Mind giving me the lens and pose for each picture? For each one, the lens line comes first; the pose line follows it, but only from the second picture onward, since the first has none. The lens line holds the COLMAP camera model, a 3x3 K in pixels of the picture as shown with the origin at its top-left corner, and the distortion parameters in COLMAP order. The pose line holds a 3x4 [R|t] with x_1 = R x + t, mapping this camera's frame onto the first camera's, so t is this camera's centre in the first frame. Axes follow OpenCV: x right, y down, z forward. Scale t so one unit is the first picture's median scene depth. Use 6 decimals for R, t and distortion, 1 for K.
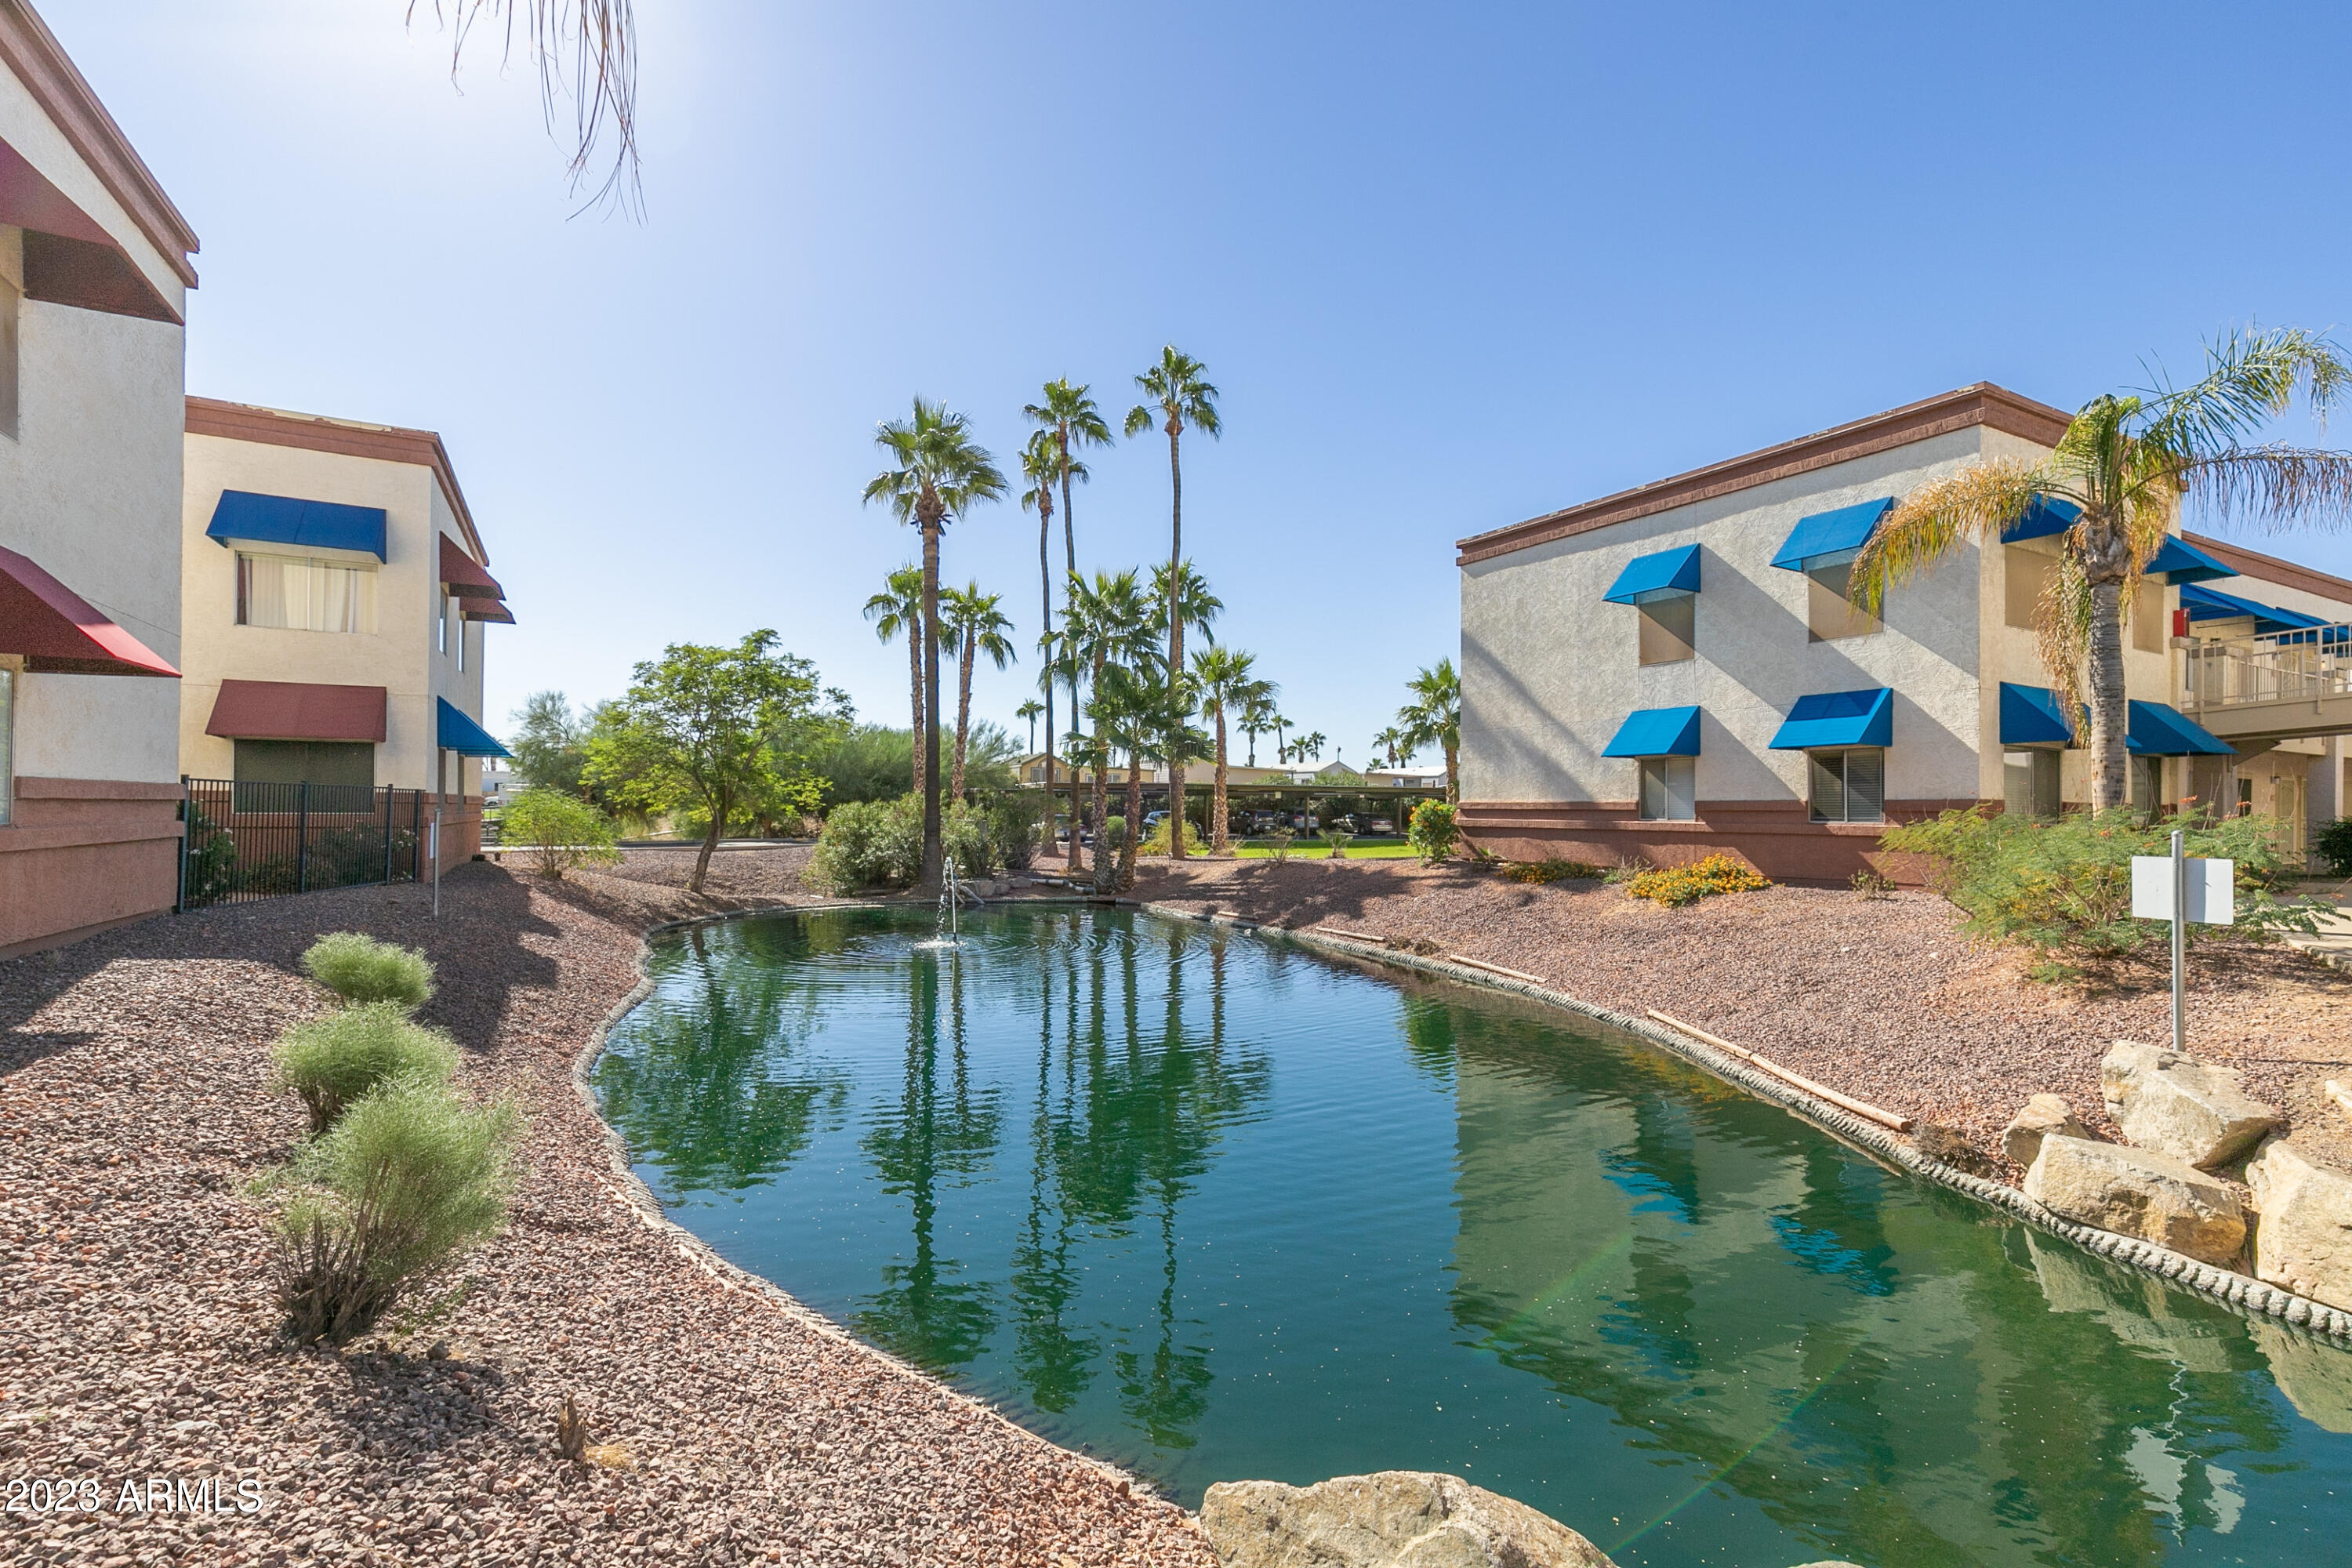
lens RADIAL K [[1049.3, 0, 1177.1], [0, 1049.3, 801.7], [0, 0, 1]] dist [-0.000107, 0.004216]
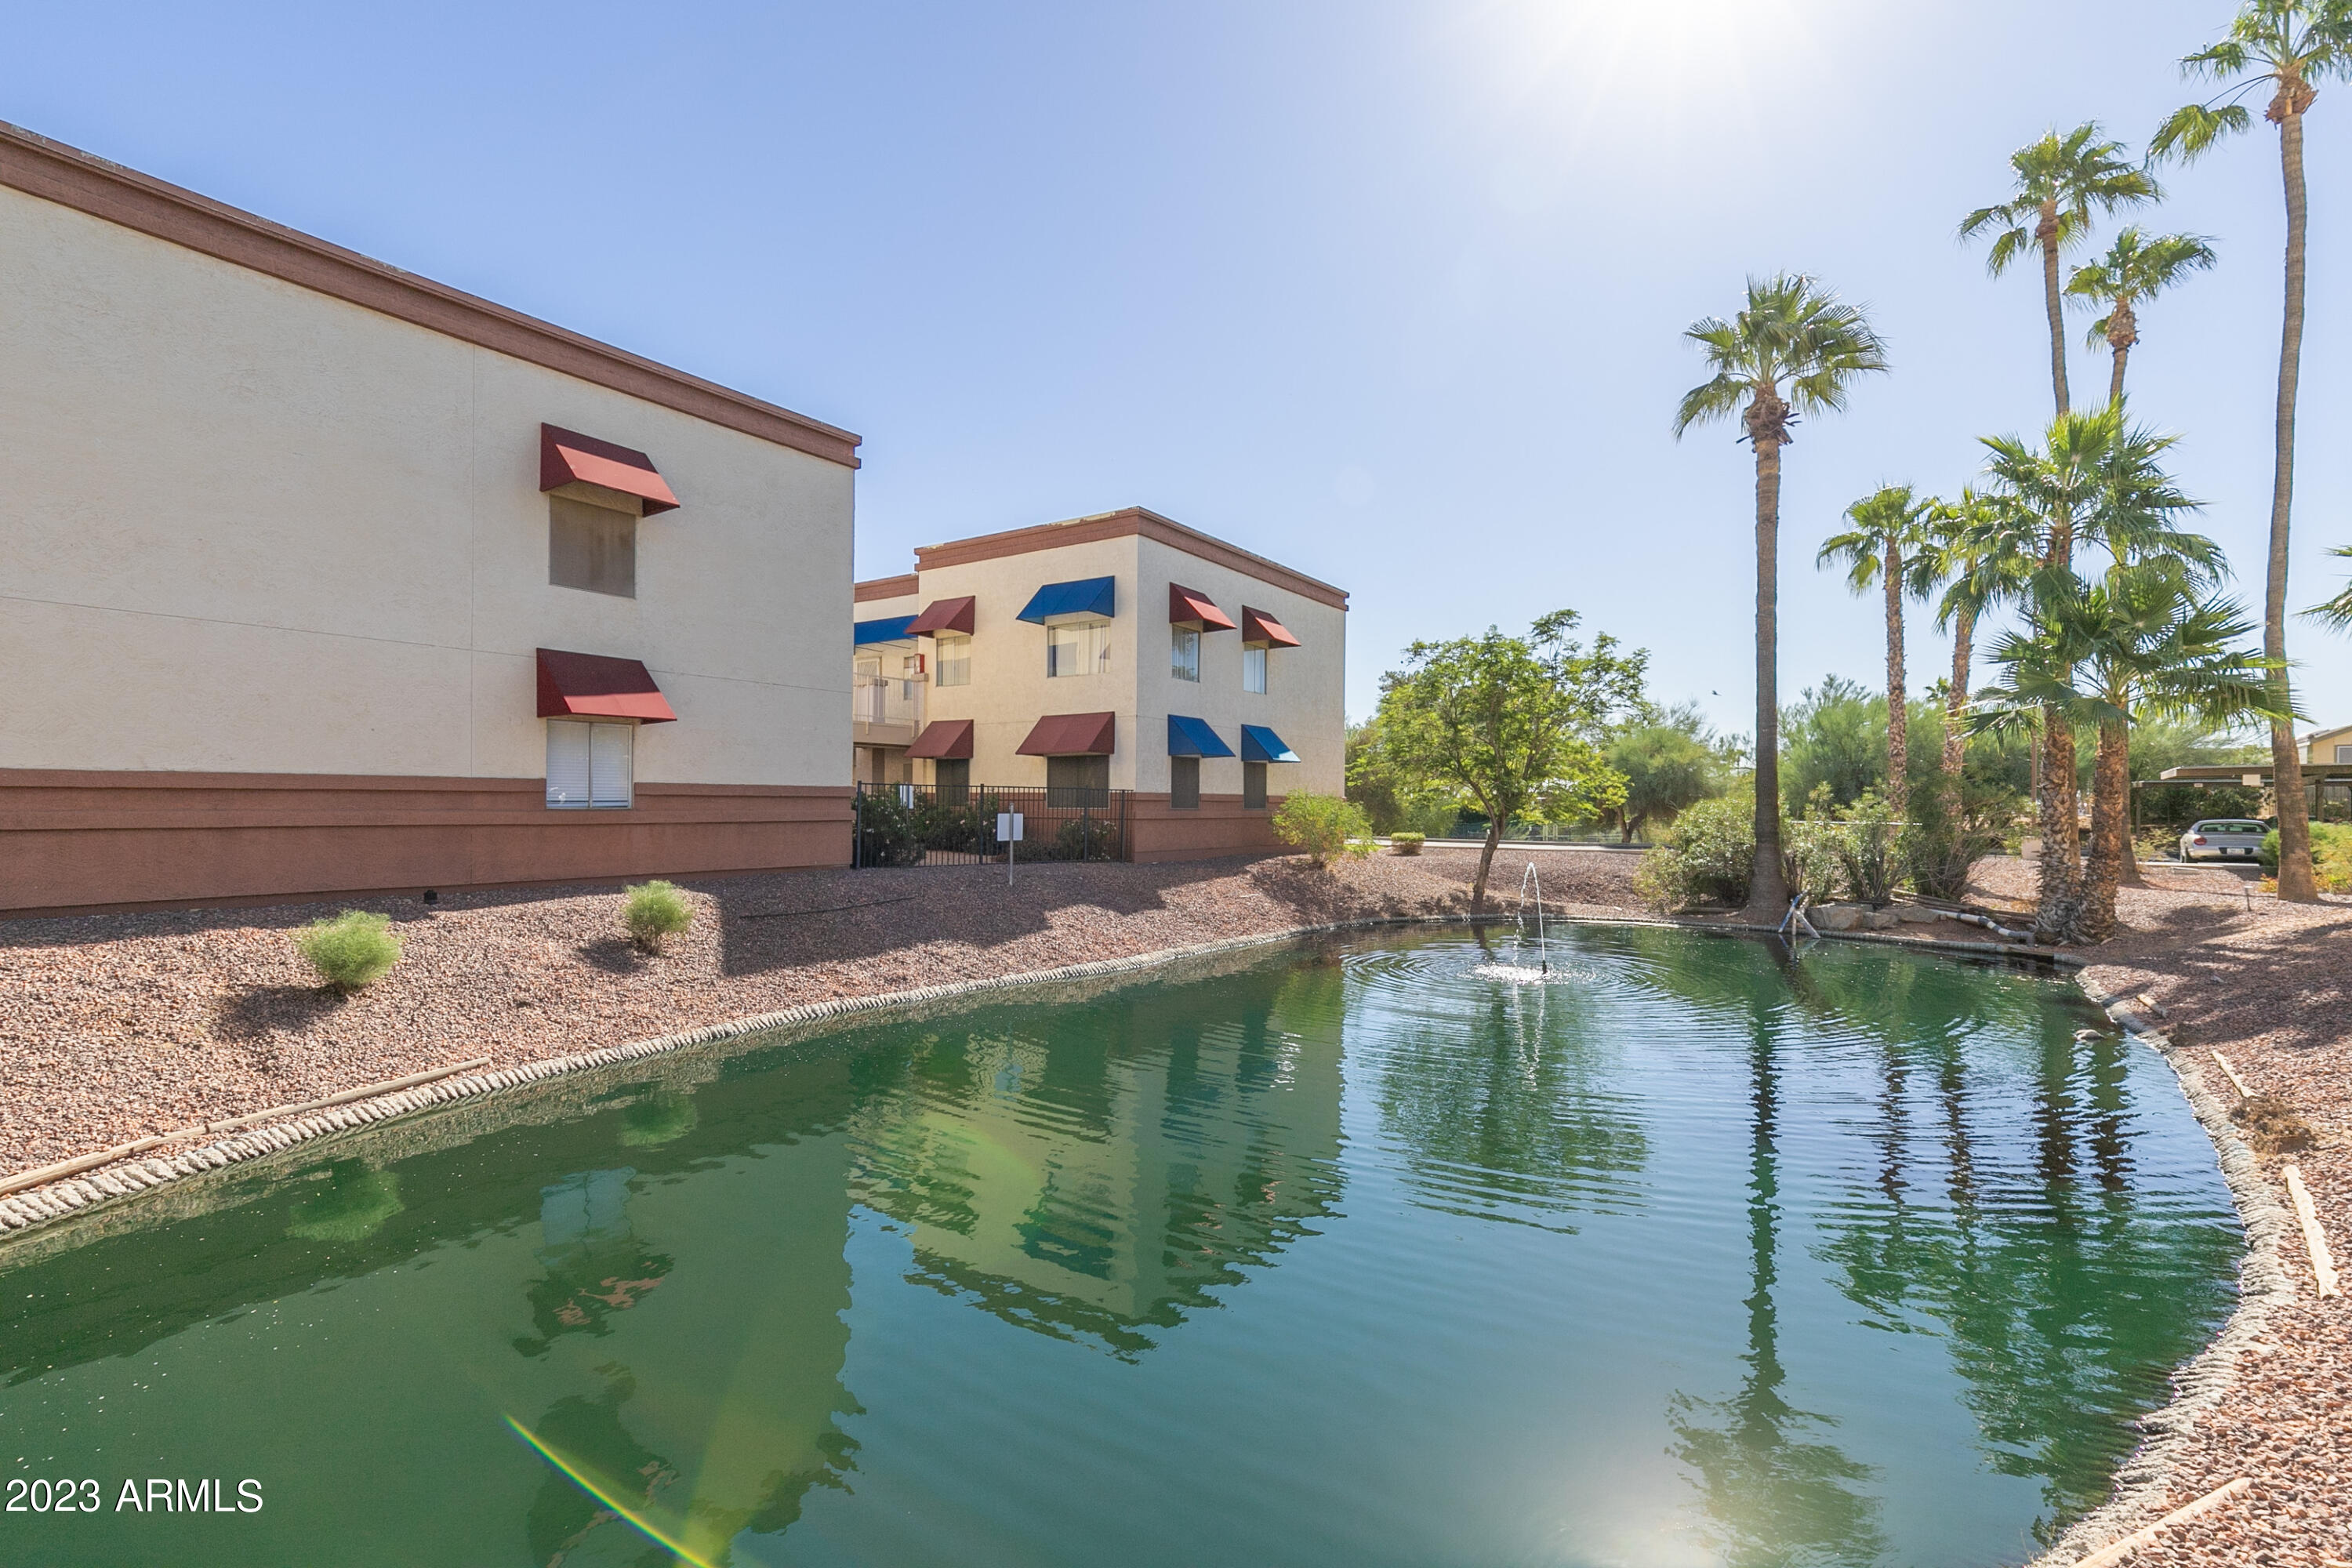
lens RADIAL K [[1049.3, 0, 1177.1], [0, 1049.3, 801.7], [0, 0, 1]] dist [-0.000107, 0.004216]
pose [[0.454839, -0.009301, -0.890525, 0.429091], [0.004446, 0.999957, -0.008173, 0.013100], [0.890562, -0.000242, 0.454861, 0.465255]]
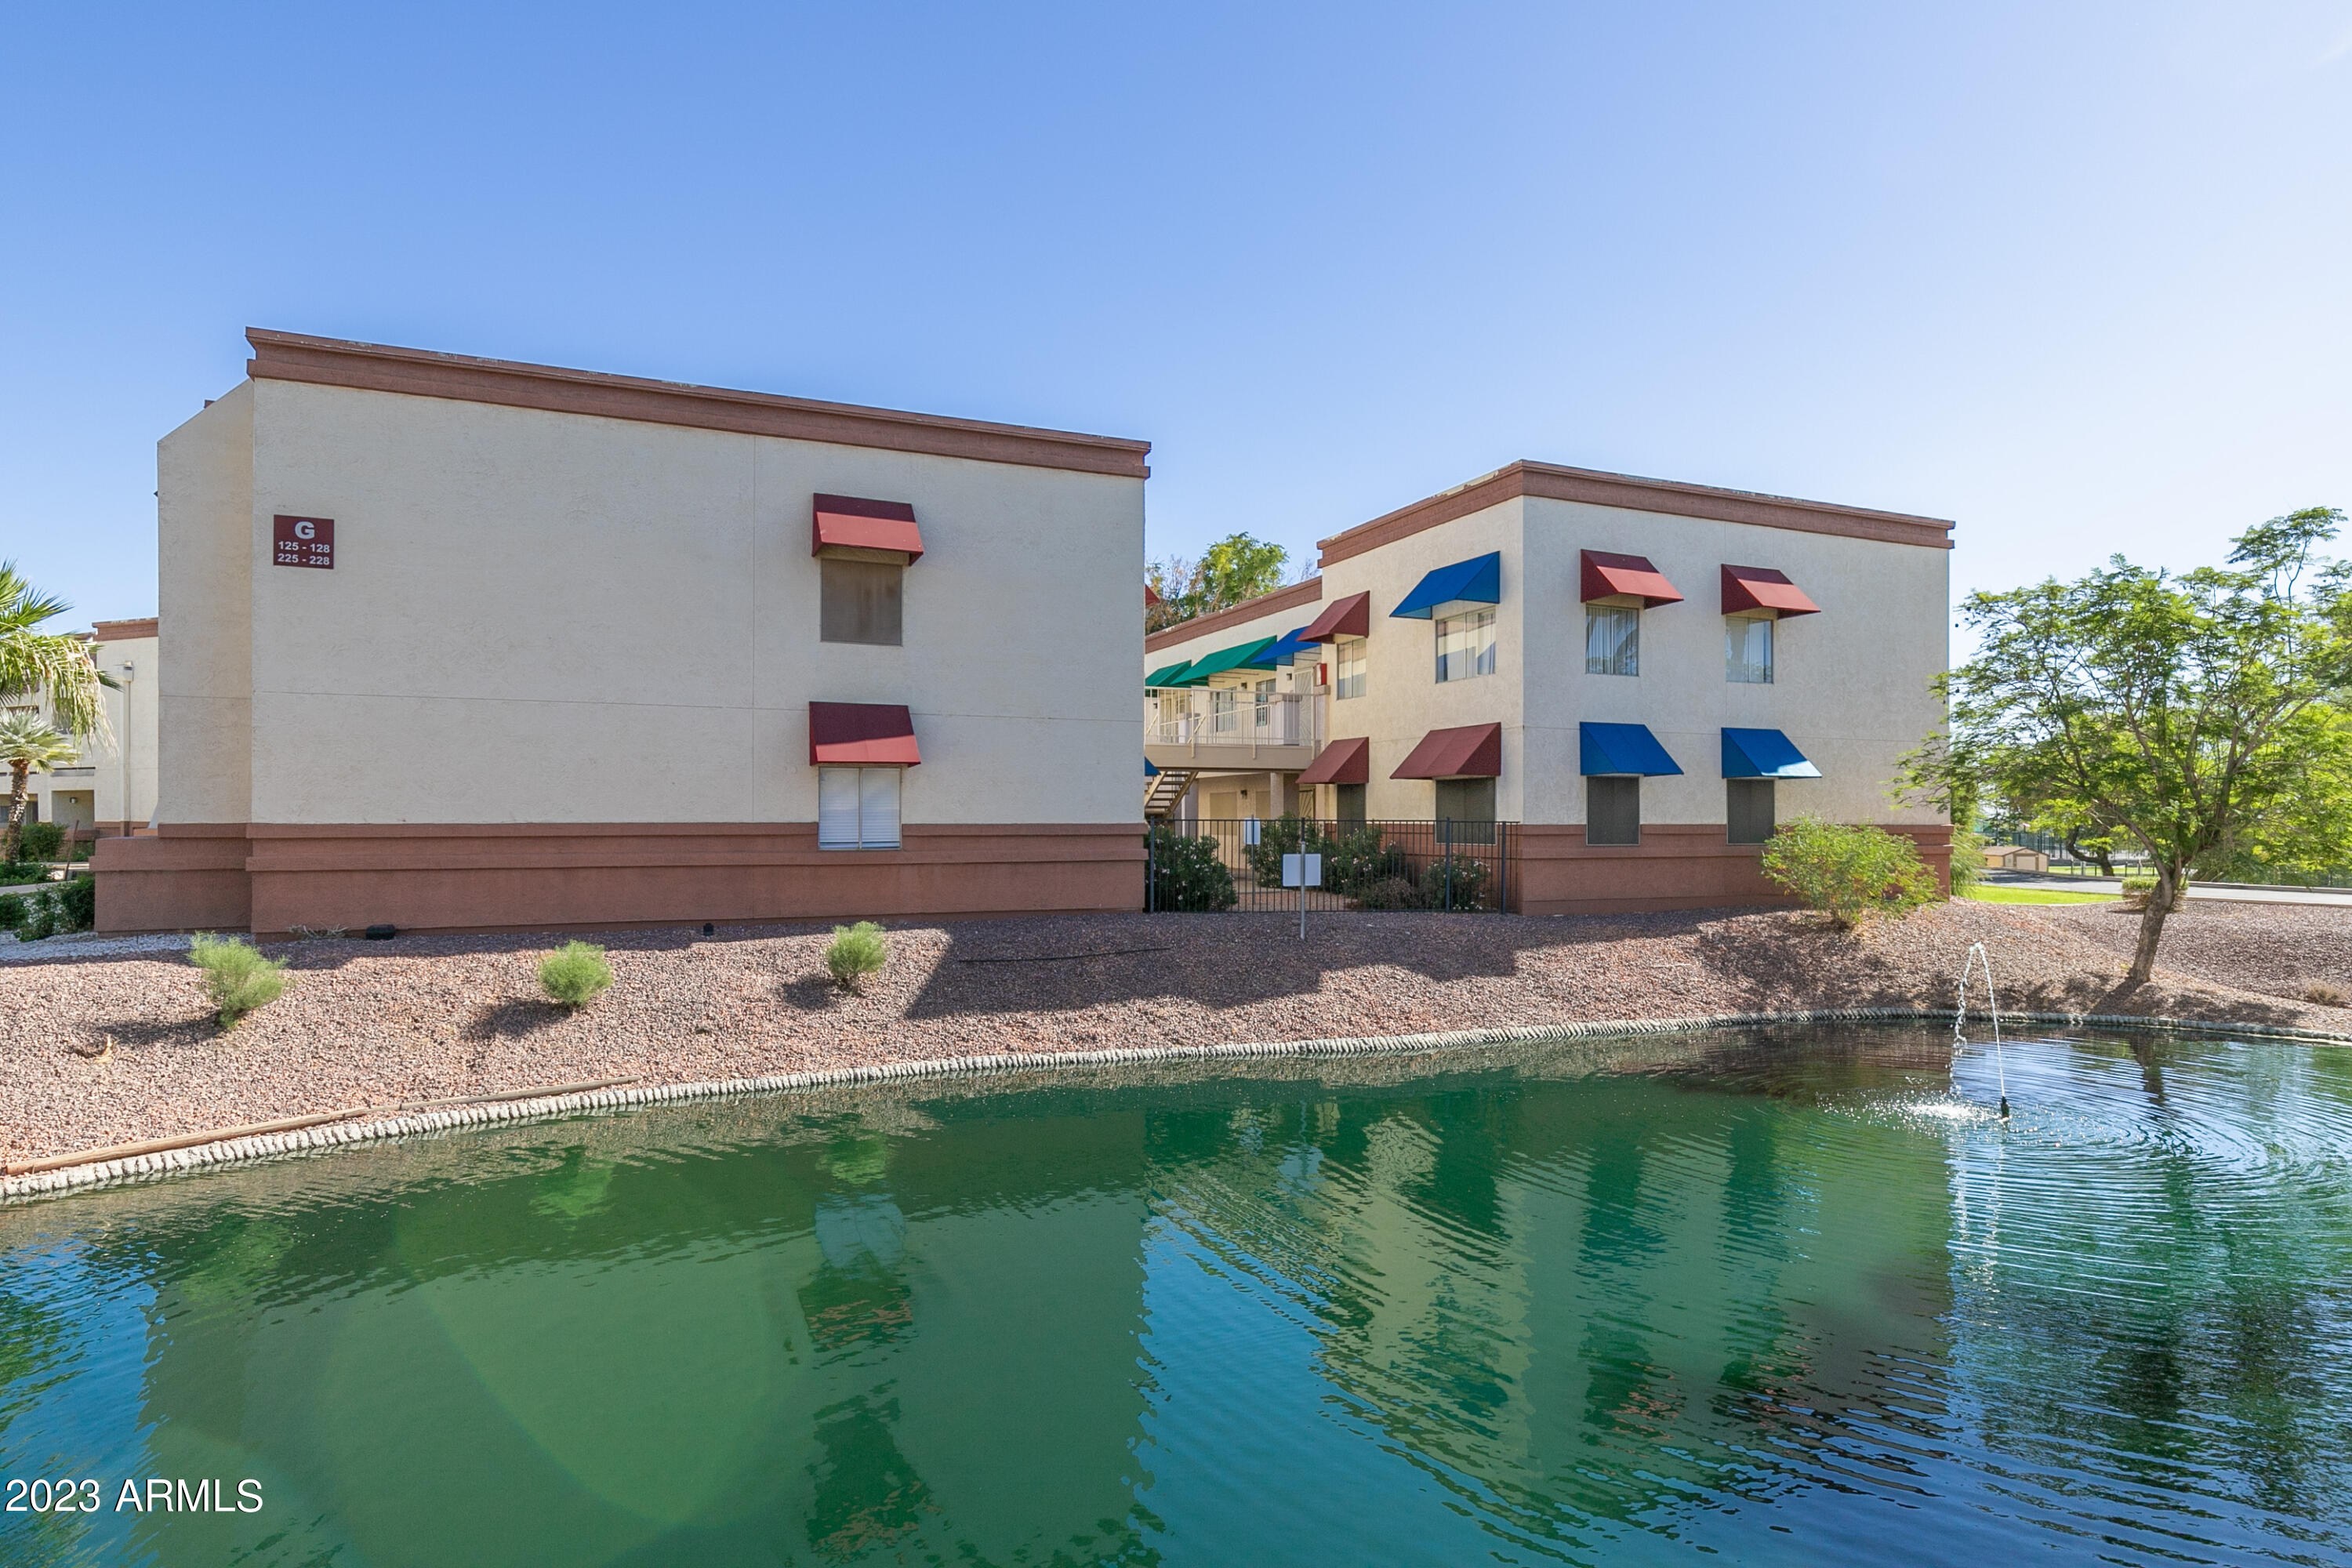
lens RADIAL K [[1266.7, 0, 1175.6], [0, 1266.7, 799.6], [0, 0, 1]] dist [0.002649, -0.000295]
pose [[-0.097654, -0.025132, -0.994903, 0.501317], [0.004934, 0.999657, -0.025736, -0.002891], [0.995208, -0.007422, -0.097496, 0.784345]]
